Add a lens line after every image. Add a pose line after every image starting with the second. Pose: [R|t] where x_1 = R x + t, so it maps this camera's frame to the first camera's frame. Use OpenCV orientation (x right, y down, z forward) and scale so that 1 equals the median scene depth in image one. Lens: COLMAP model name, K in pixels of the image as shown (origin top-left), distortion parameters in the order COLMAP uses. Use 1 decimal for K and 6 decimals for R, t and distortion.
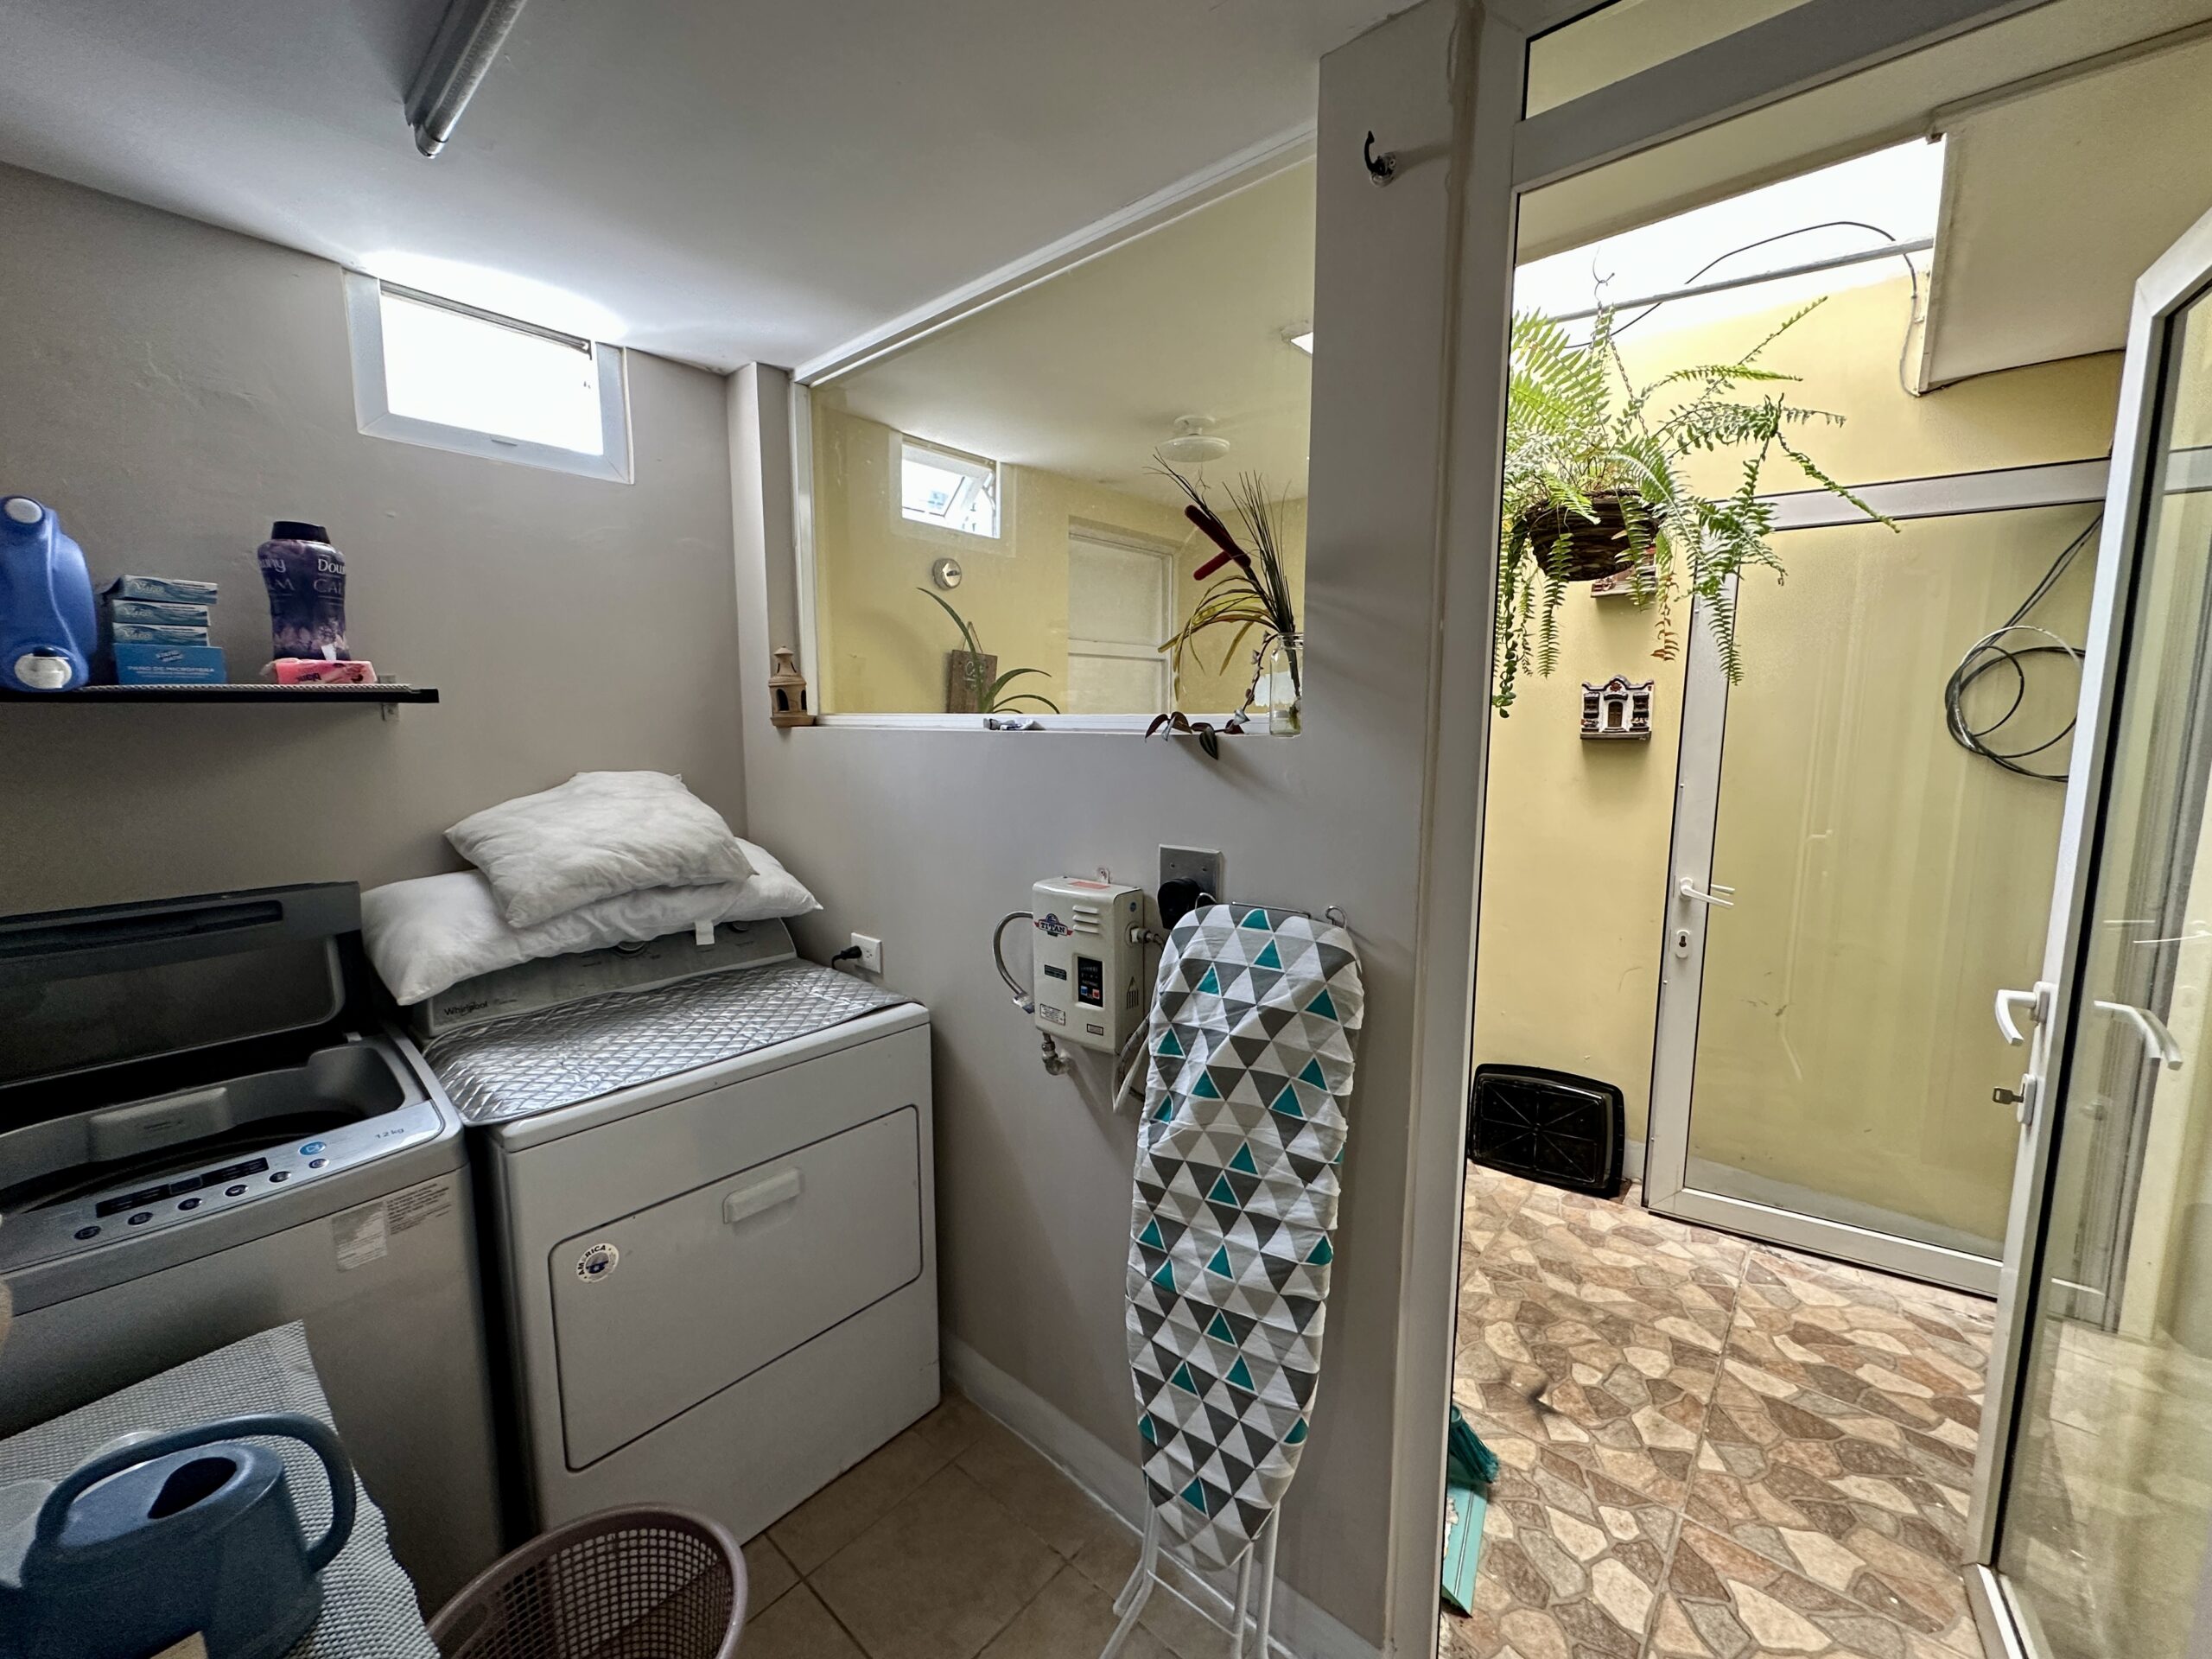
lens RADIAL K [[881.2, 0, 1108.8], [0, 881.2, 828.2], [0, 0, 1]] dist [-0.000794, 0.000280]
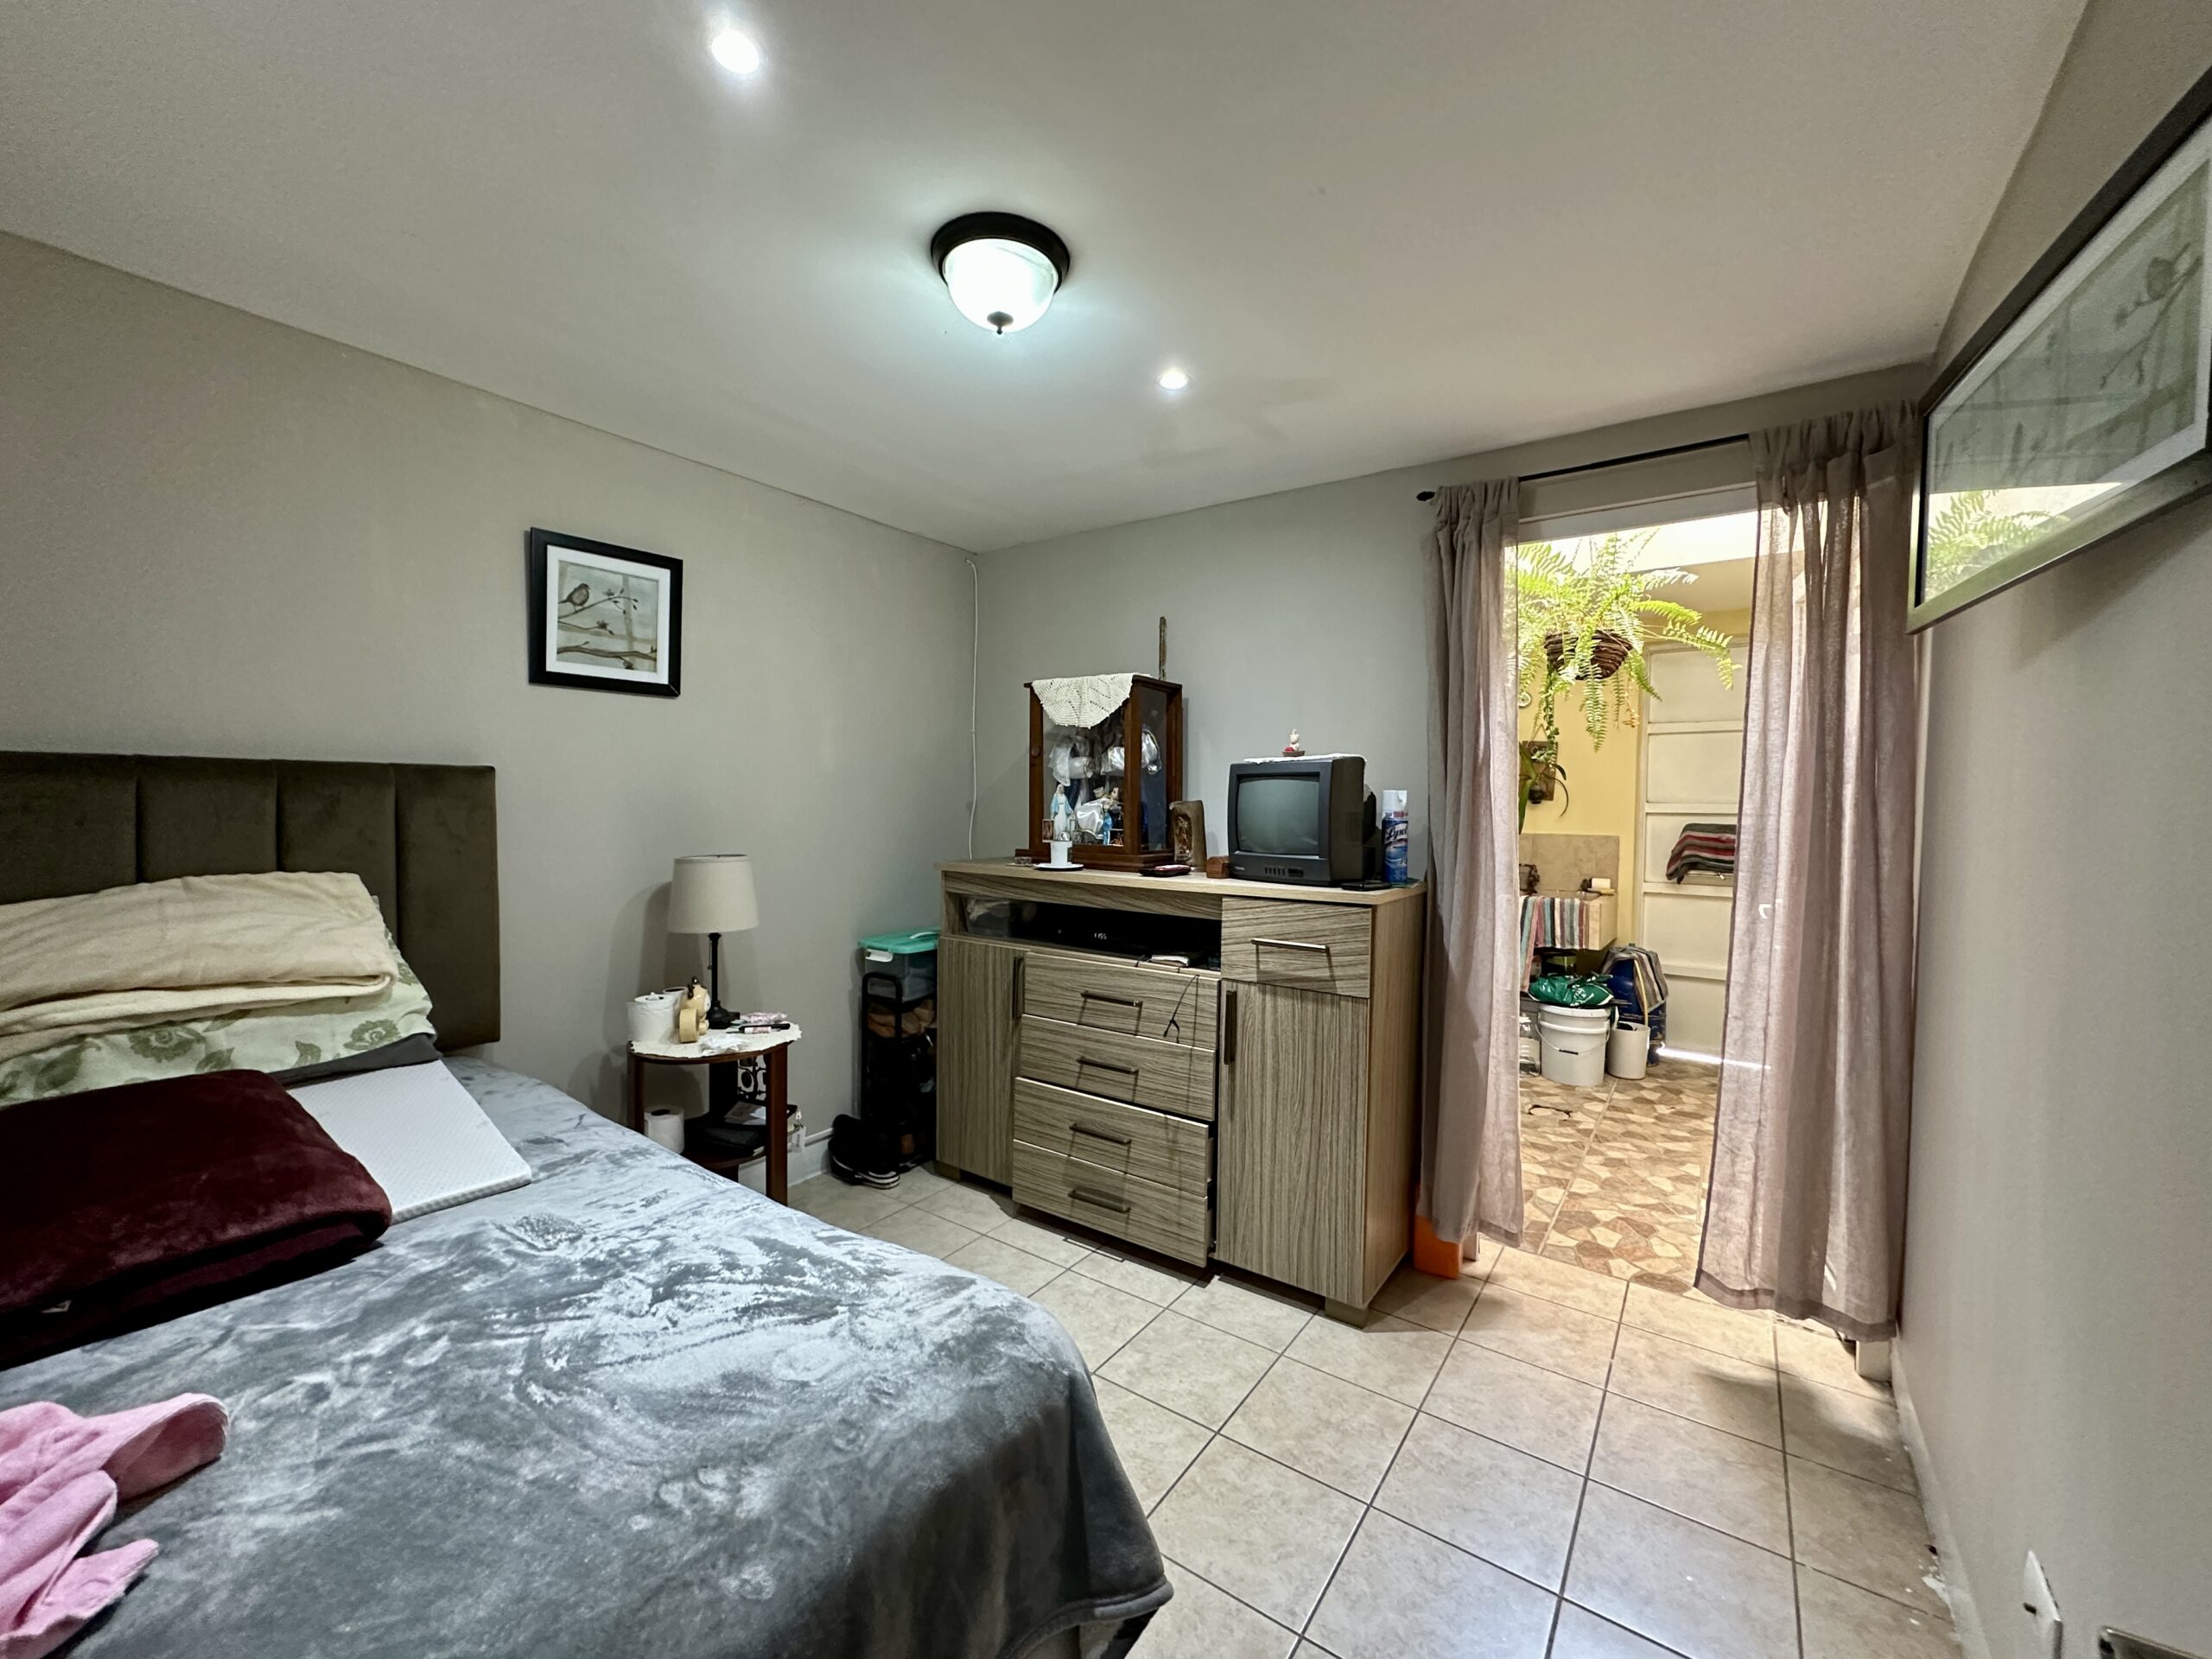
lens RADIAL K [[881.2, 0, 1108.9], [0, 881.2, 825.7], [0, 0, 1]] dist [-0.000794, 0.000280]
pose [[0.107770, 0.035436, -0.993544, 1.880868], [-0.134122, 0.990747, 0.020788, 0.053568], [0.985087, 0.131016, 0.111526, -0.013838]]
